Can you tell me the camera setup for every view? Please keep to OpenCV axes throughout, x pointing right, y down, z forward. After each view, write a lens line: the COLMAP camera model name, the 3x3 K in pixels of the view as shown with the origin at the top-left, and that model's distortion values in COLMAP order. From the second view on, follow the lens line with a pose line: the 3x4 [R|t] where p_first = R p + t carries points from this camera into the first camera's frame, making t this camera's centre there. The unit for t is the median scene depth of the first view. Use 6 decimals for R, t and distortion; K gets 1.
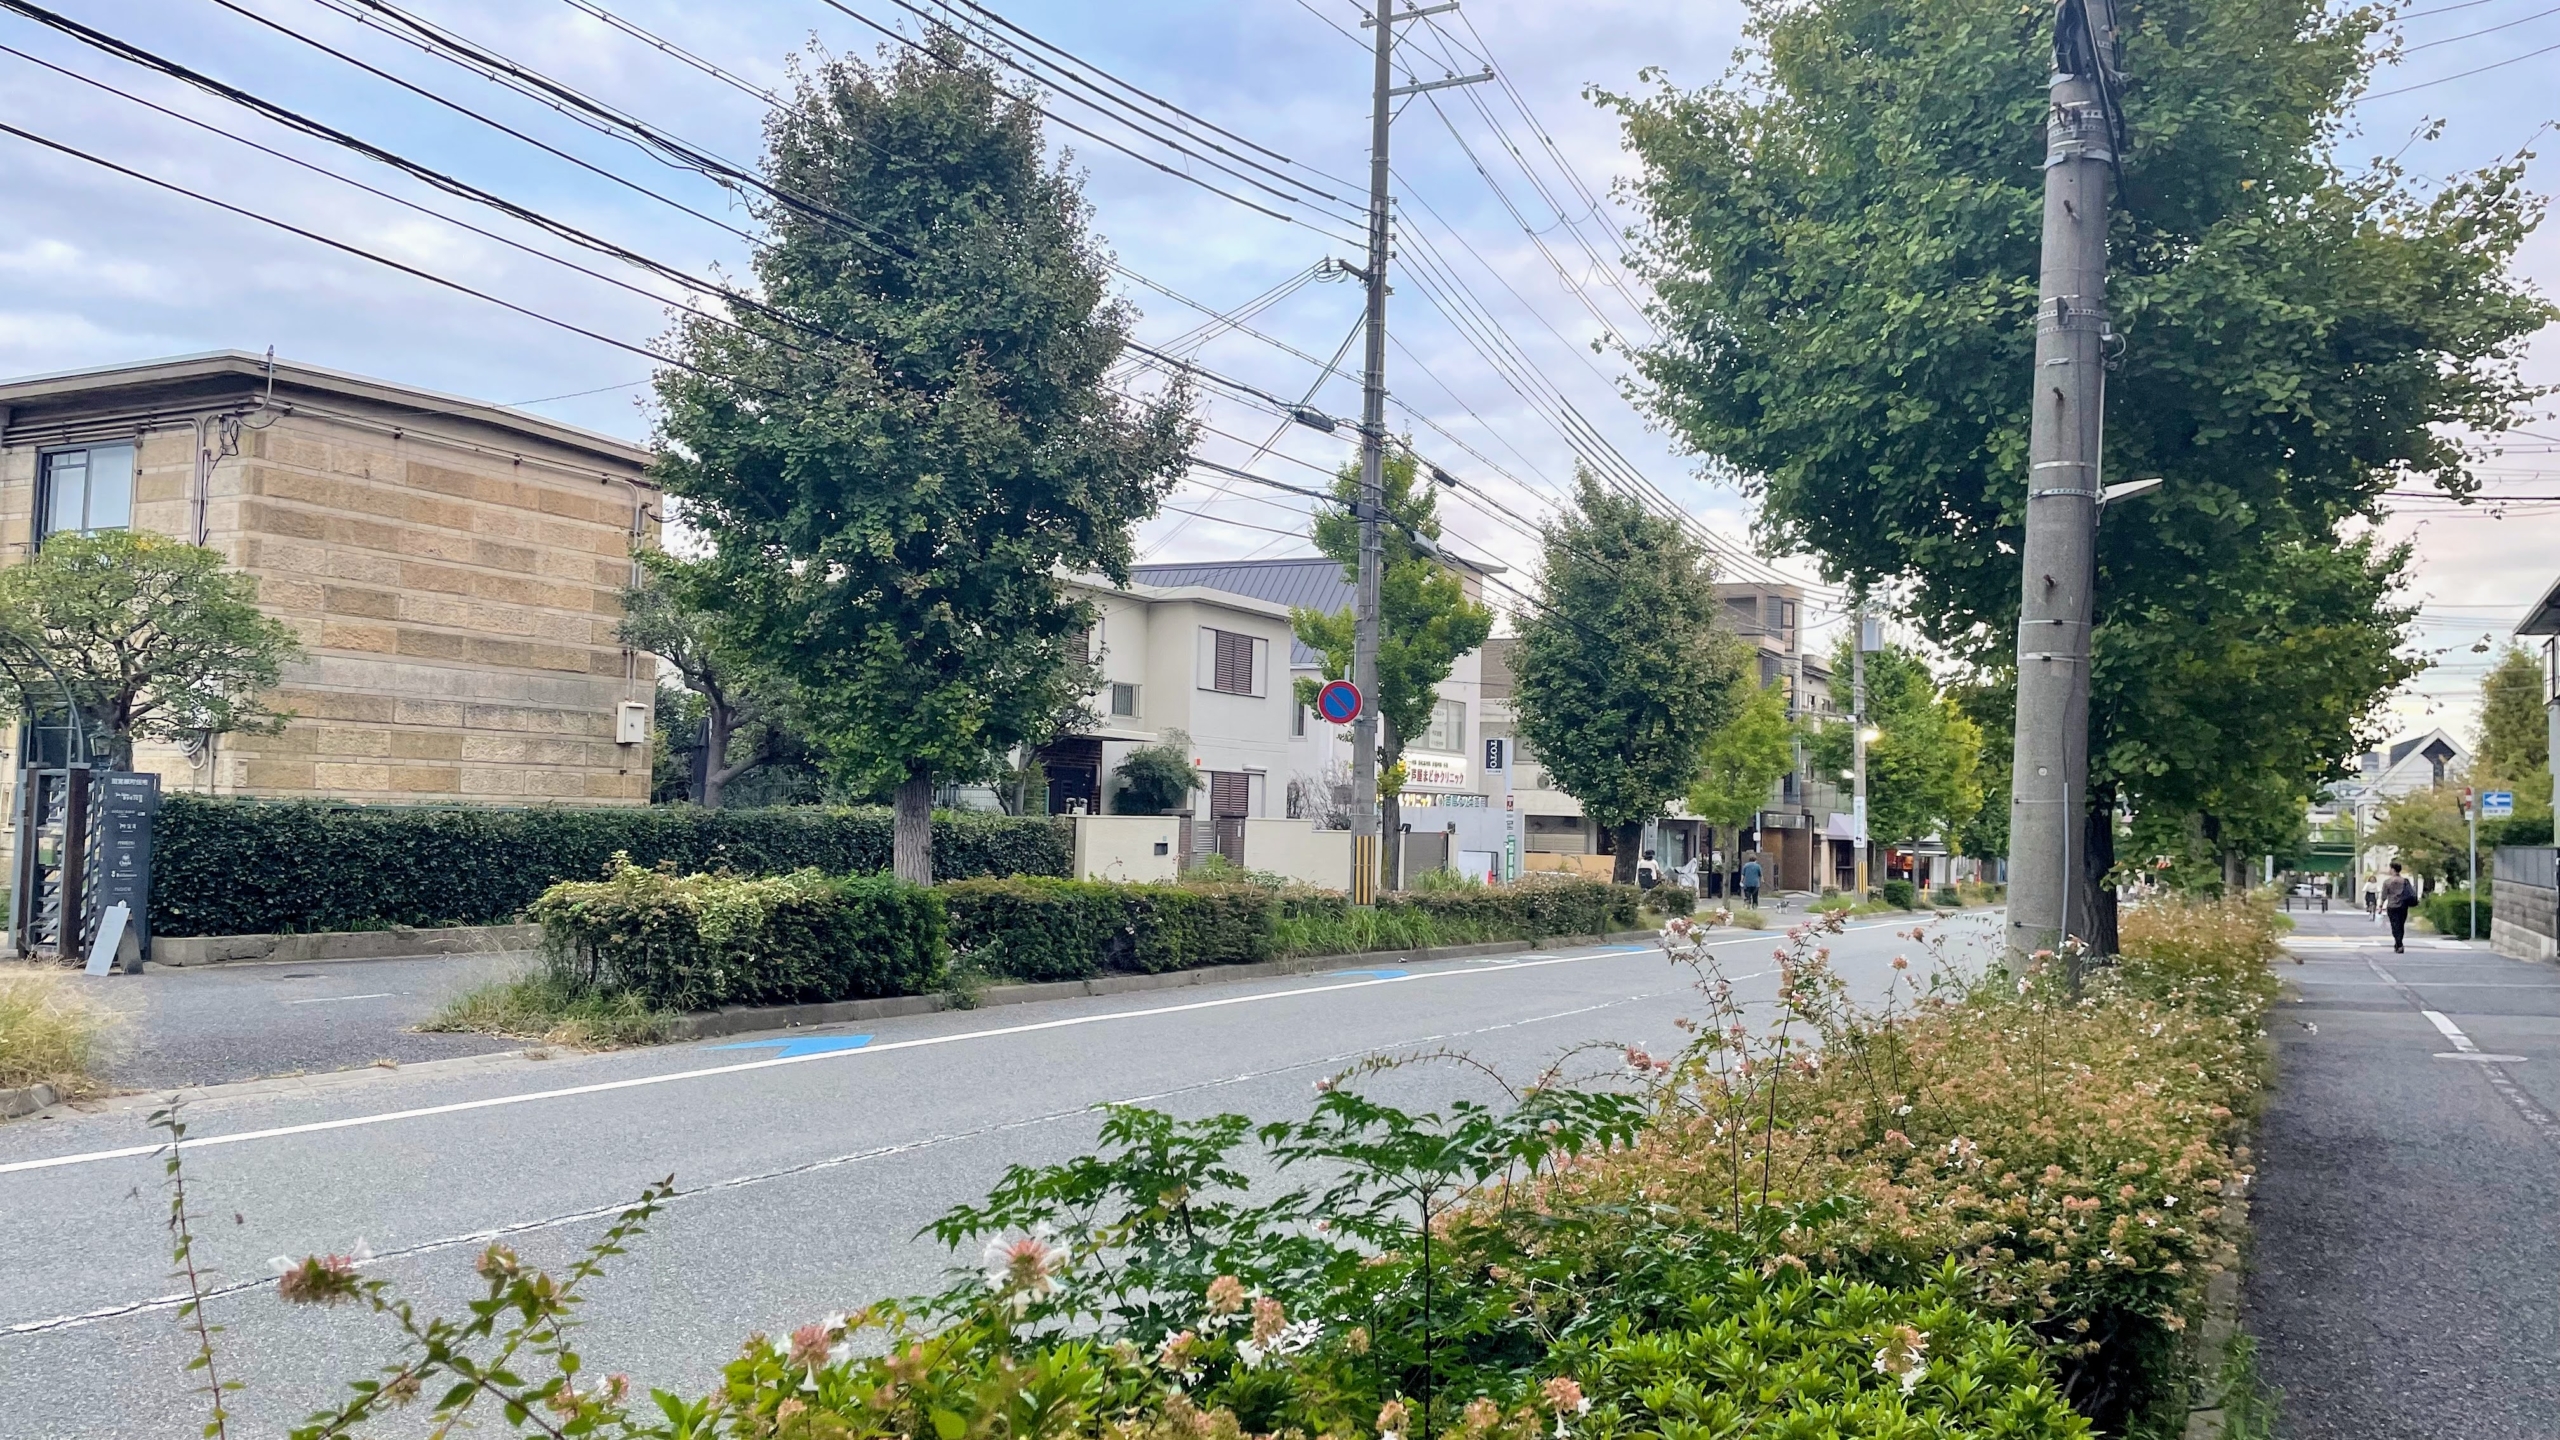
lens RADIAL K [[1996.5, 0, 1414.3], [0, 1996.5, 696.7], [0, 0, 1]] dist [0.027269, -0.039440]
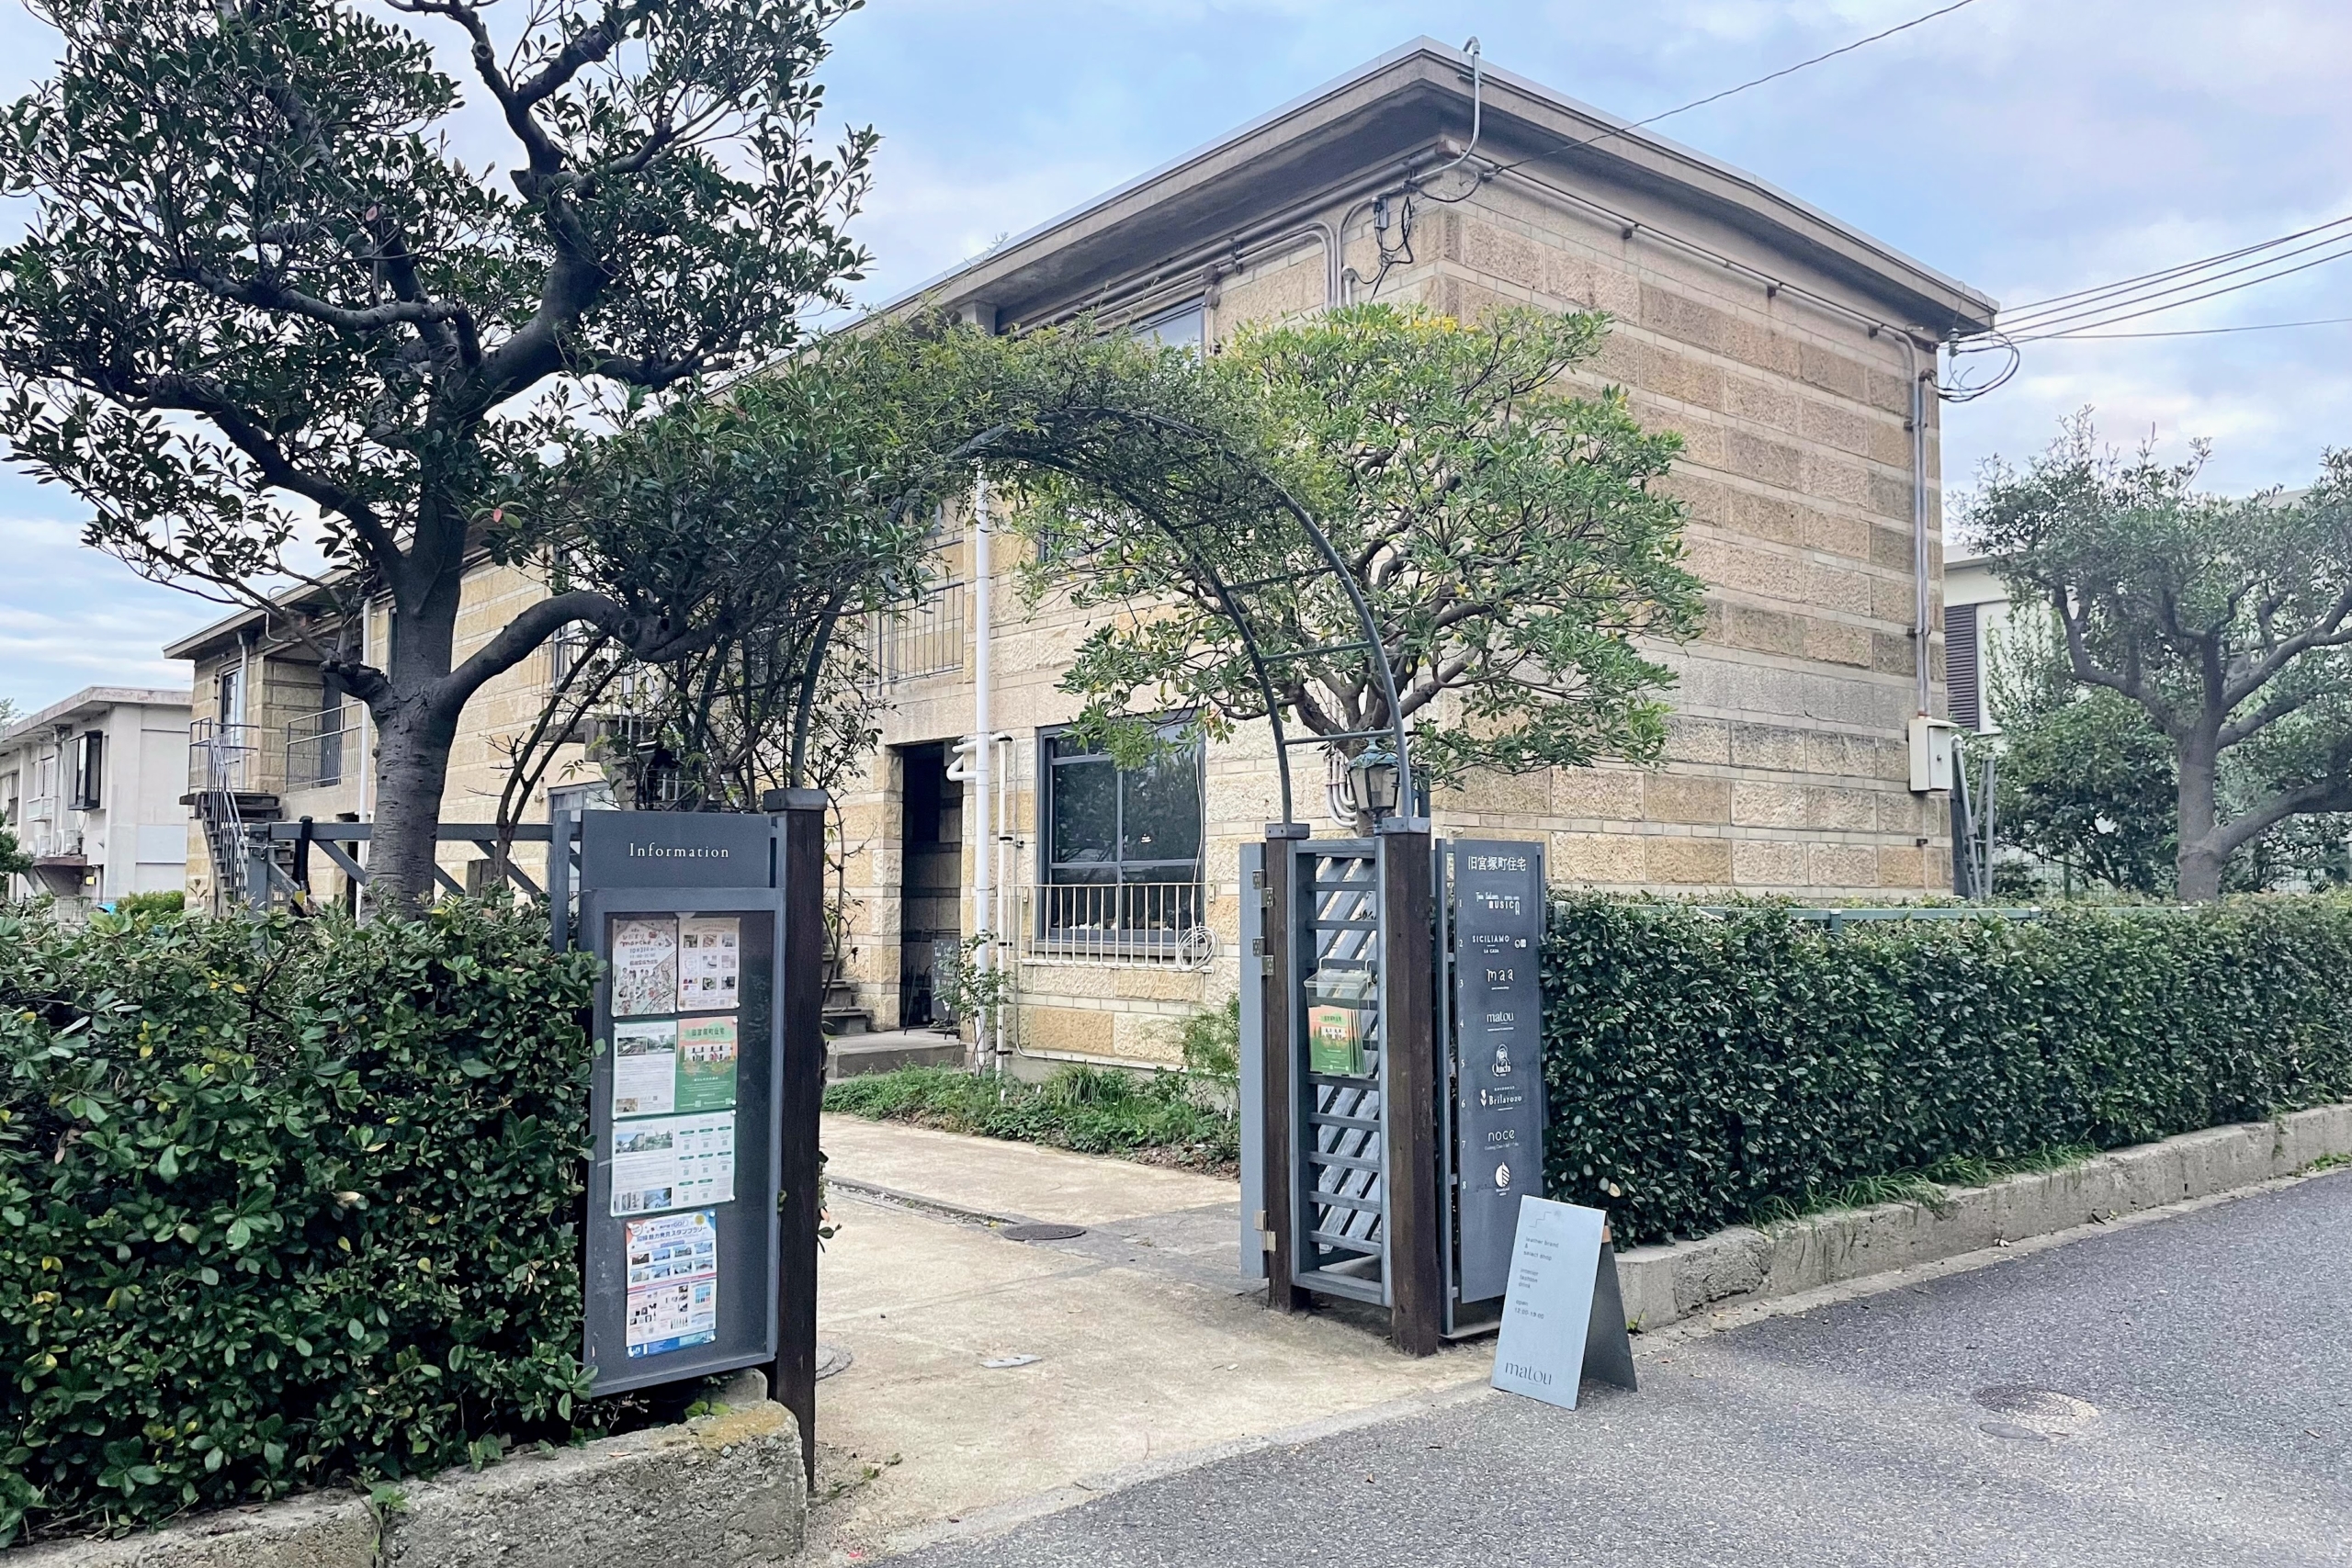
lens RADIAL K [[1793.2, 0, 1147.2], [0, 1793.2, 791.3], [0, 0, 1]] dist [0.043741, -0.089797]
pose [[0.906554, -0.048460, -0.419298, -0.480335], [0.046257, 0.998810, -0.015425, 0.026283], [0.419547, -0.005412, 0.907717, 0.560890]]
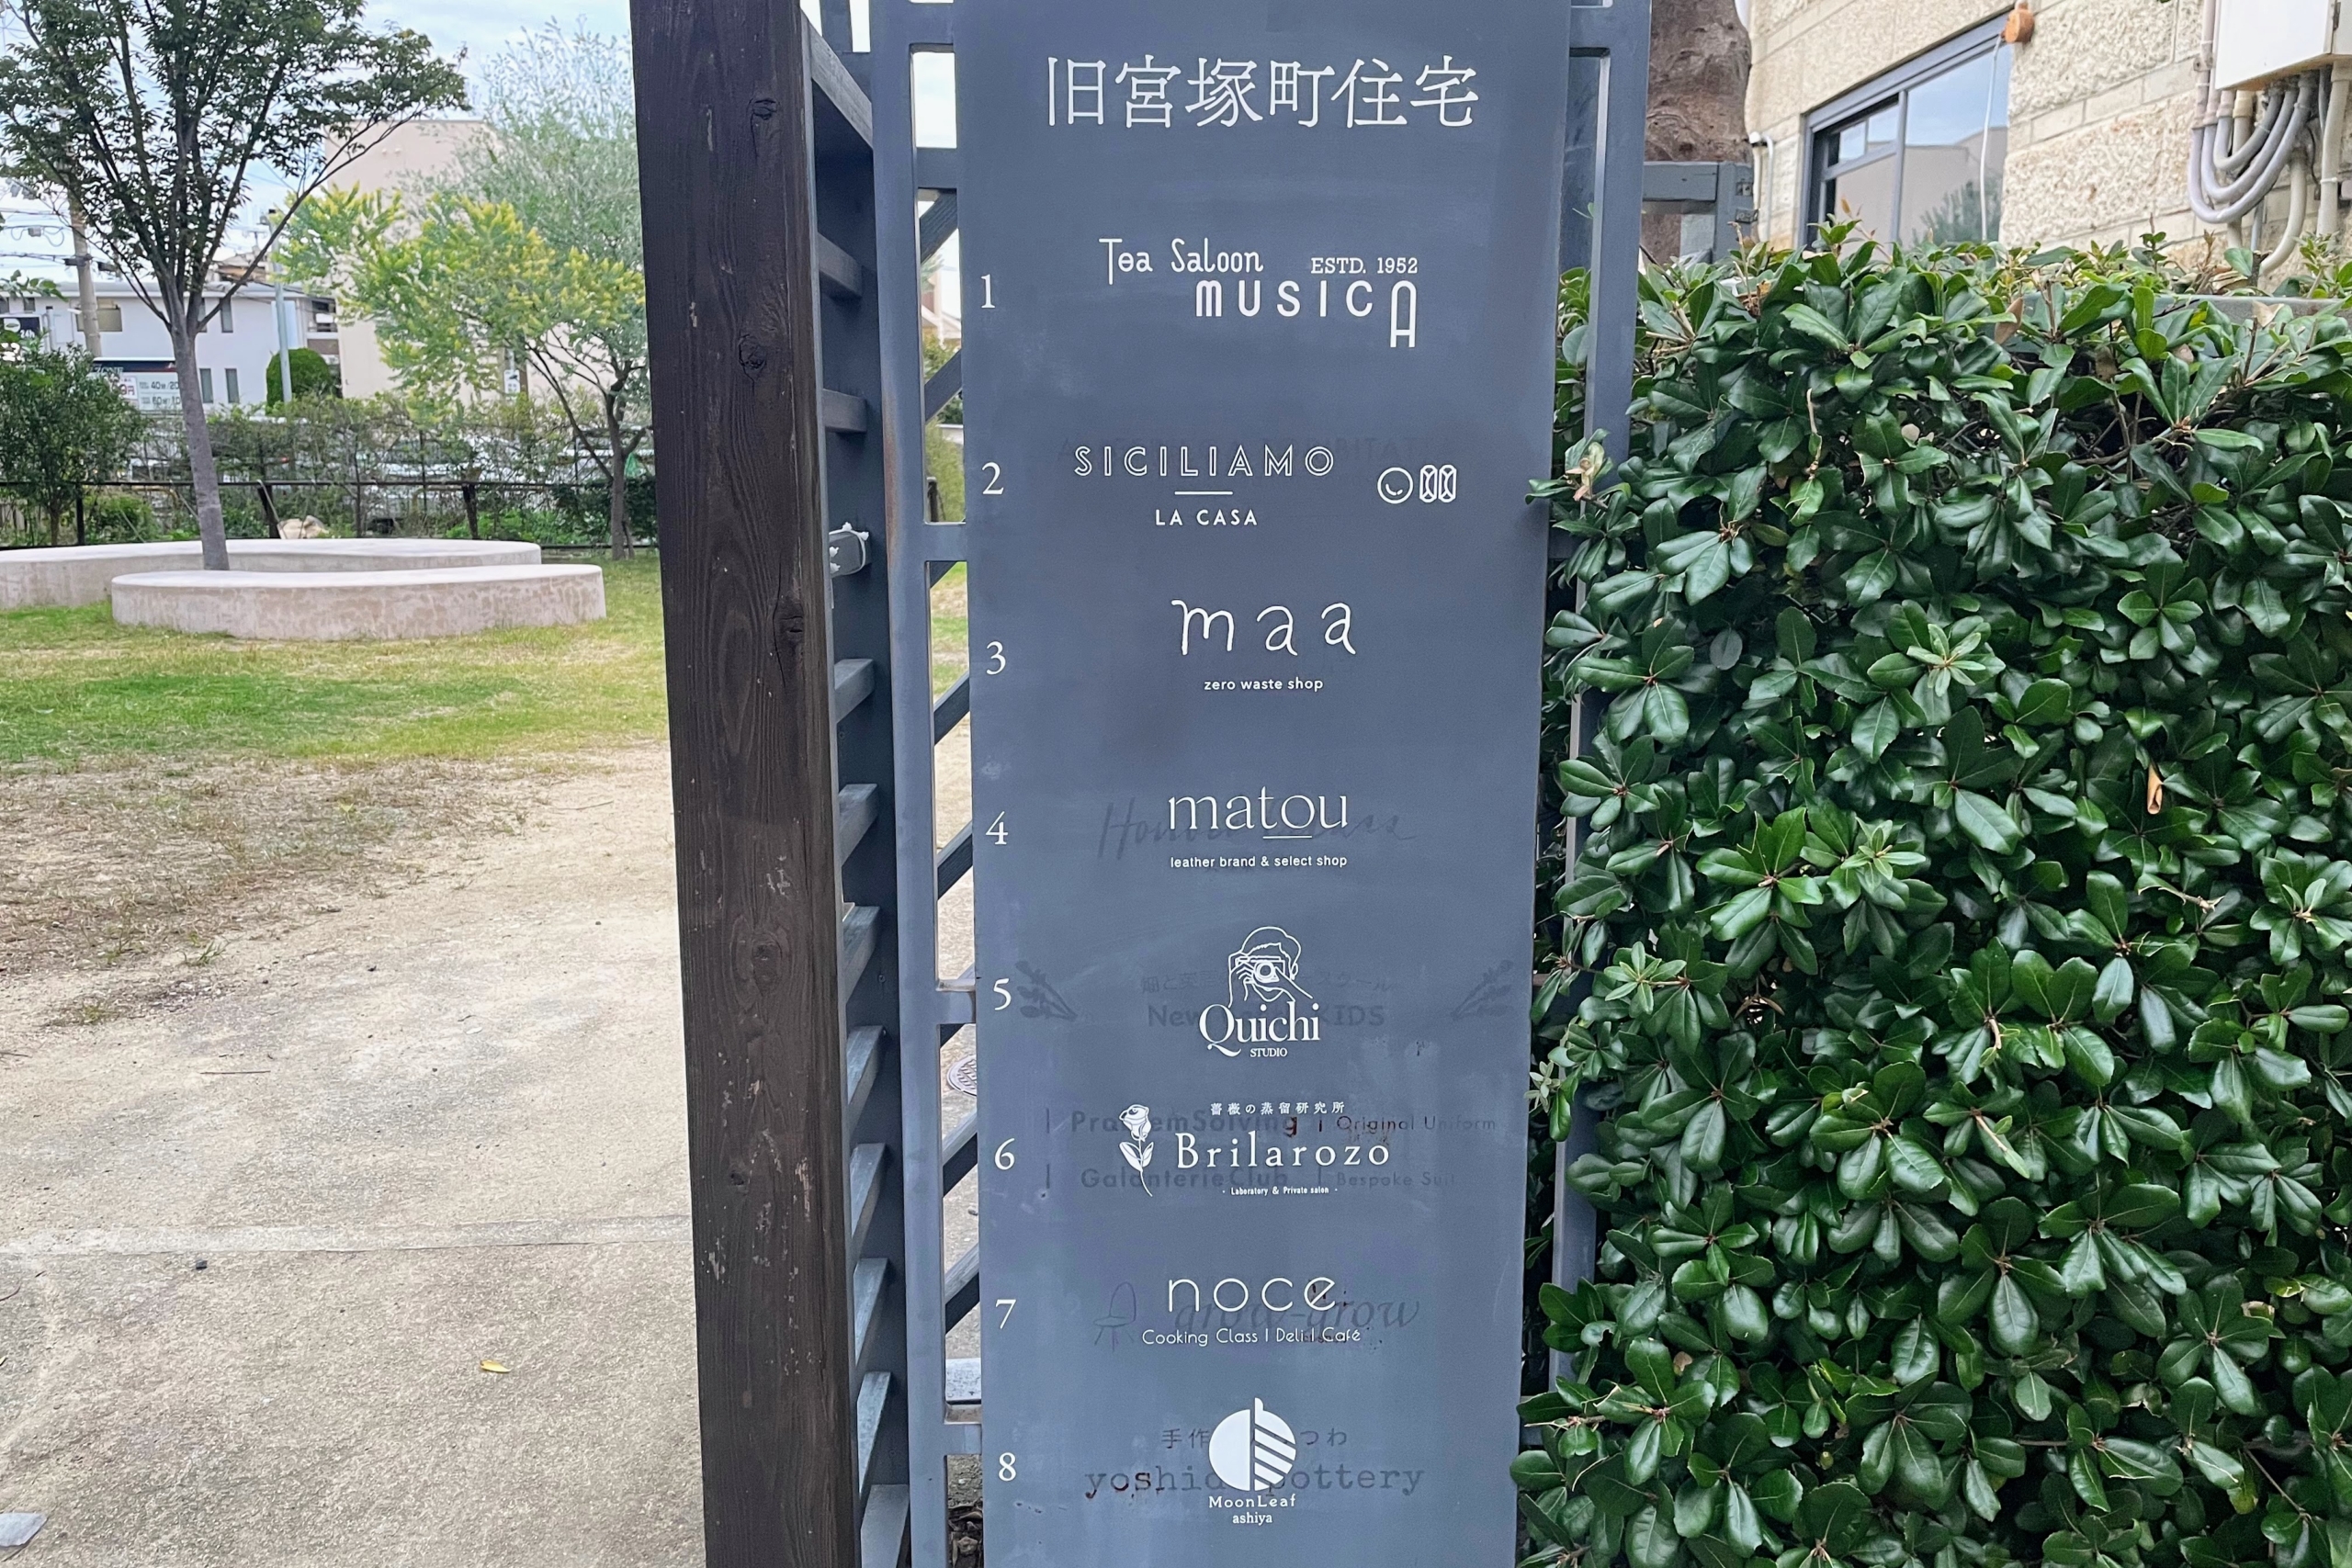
lens RADIAL K [[1793.2, 0, 1166.2], [0, 1793.2, 776.8], [0, 0, 1]] dist [0.043741, -0.089797]
pose [[0.429530, 0.132182, -0.893326, -0.495938], [0.066843, 0.981862, 0.177421, 0.049198], [0.900575, -0.135920, 0.412904, 0.834485]]
